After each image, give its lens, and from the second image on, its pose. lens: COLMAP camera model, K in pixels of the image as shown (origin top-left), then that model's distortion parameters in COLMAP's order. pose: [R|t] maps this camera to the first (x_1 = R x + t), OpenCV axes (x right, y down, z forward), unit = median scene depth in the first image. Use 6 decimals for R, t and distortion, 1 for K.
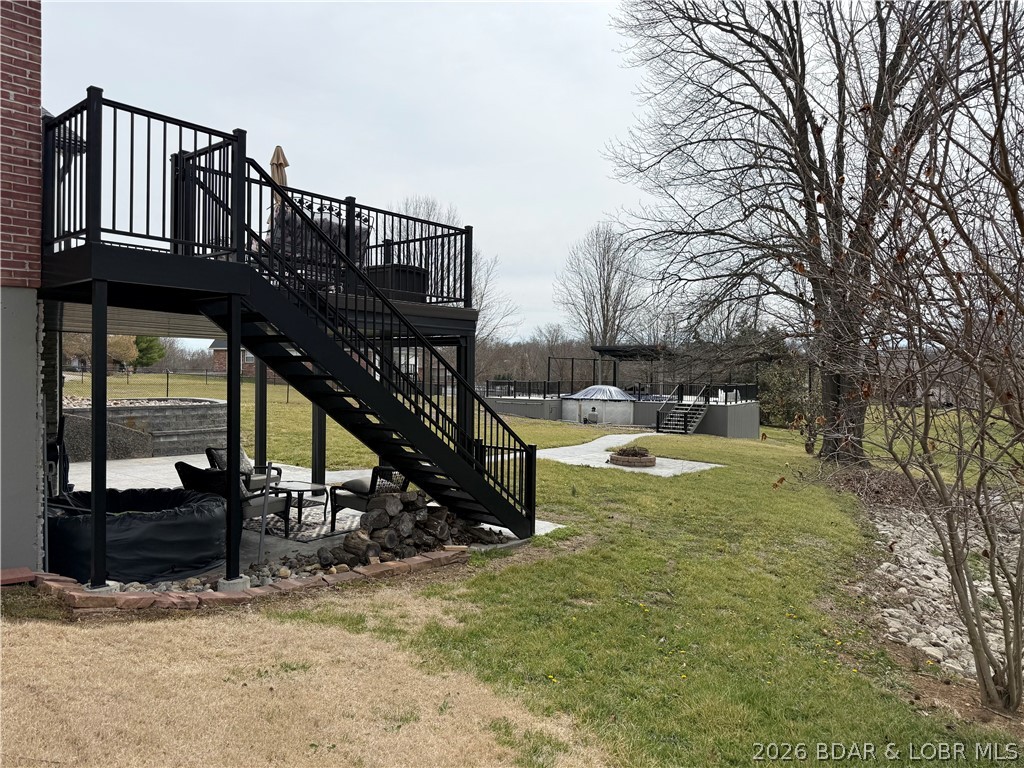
lens RADIAL K [[711.3, 0, 514.0], [0, 711.3, 379.7], [0, 0, 1]] dist [0.011725, 0.000788]
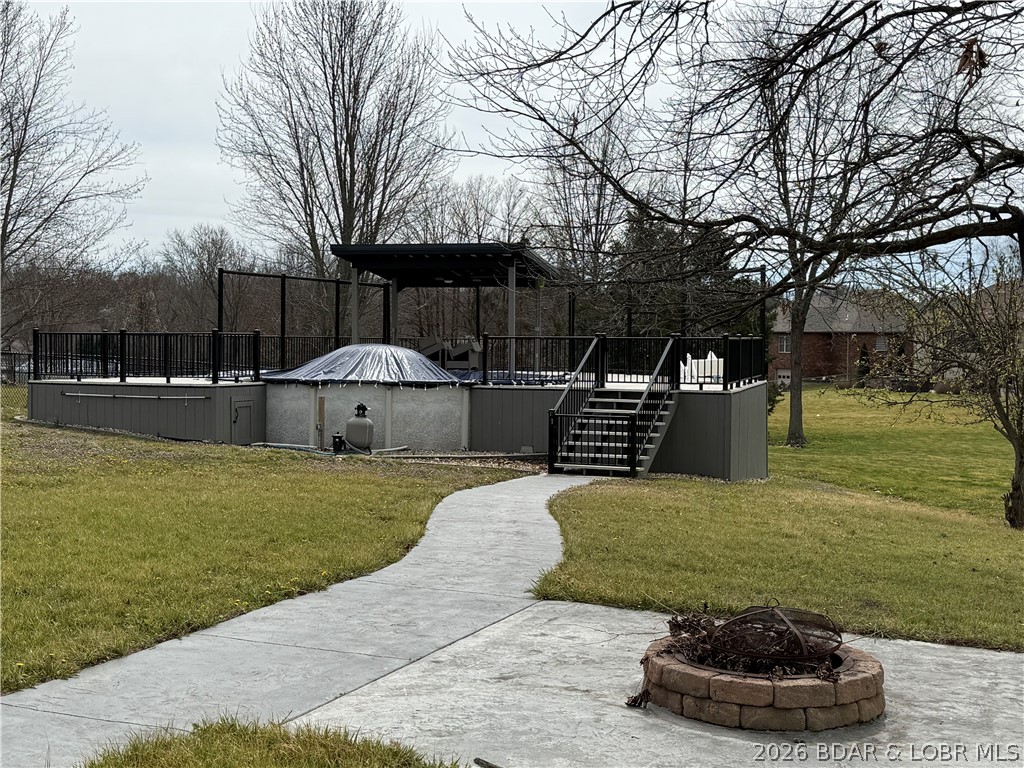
lens RADIAL K [[1385.8, 0, 512.8], [0, 1385.8, 384.3], [0, 0, 1]] dist [0.085133, 0.000000]
pose [[0.963185, -0.015871, 0.268371, 0.001521], [0.009247, 0.999621, 0.025931, 0.010869], [-0.268681, -0.022494, 0.962967, 0.300662]]
